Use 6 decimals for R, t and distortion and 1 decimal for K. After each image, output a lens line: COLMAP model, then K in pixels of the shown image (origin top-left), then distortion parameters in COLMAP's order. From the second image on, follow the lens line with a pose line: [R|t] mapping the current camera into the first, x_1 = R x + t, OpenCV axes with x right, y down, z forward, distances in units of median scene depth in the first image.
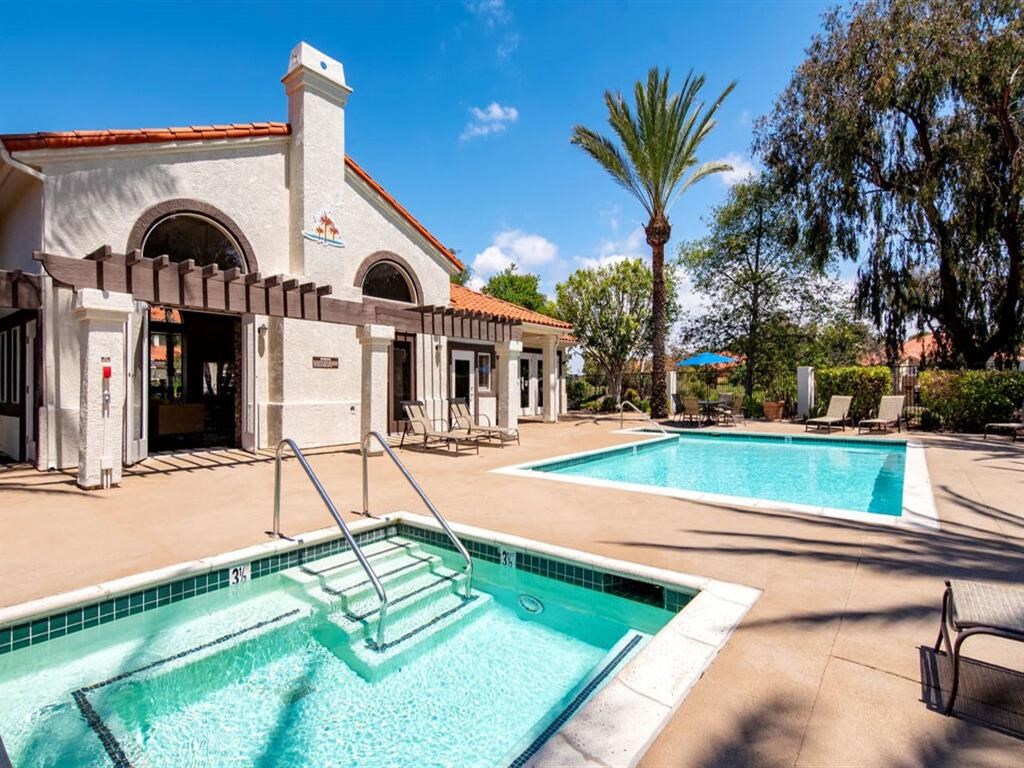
lens RADIAL K [[500.0, 0, 512.0], [0, 500.0, 384.0], [0, 0, 1]] dist [-0.001022, -0.000136]
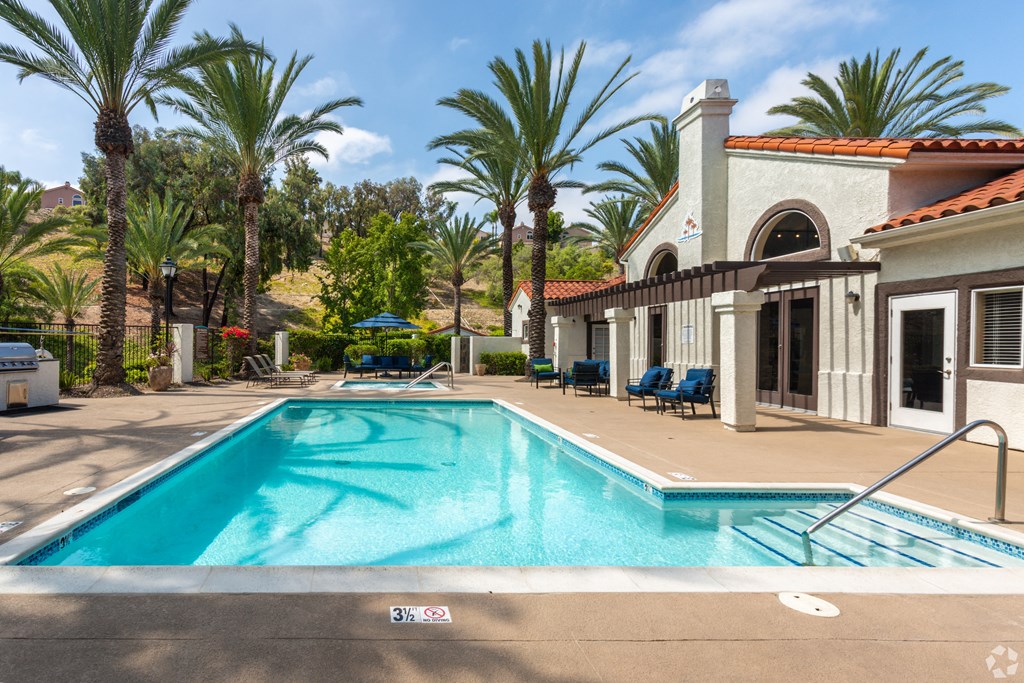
lens RADIAL K [[652.2, 0, 512.0], [0, 652.2, 341.5], [0, 0, 1]] dist [-0.005174, -0.003543]
pose [[-0.654350, -0.010897, -0.756113, 0.898710], [-0.014312, 0.999896, -0.002025, -0.004153], [0.756056, 0.009497, -0.654438, 1.312734]]
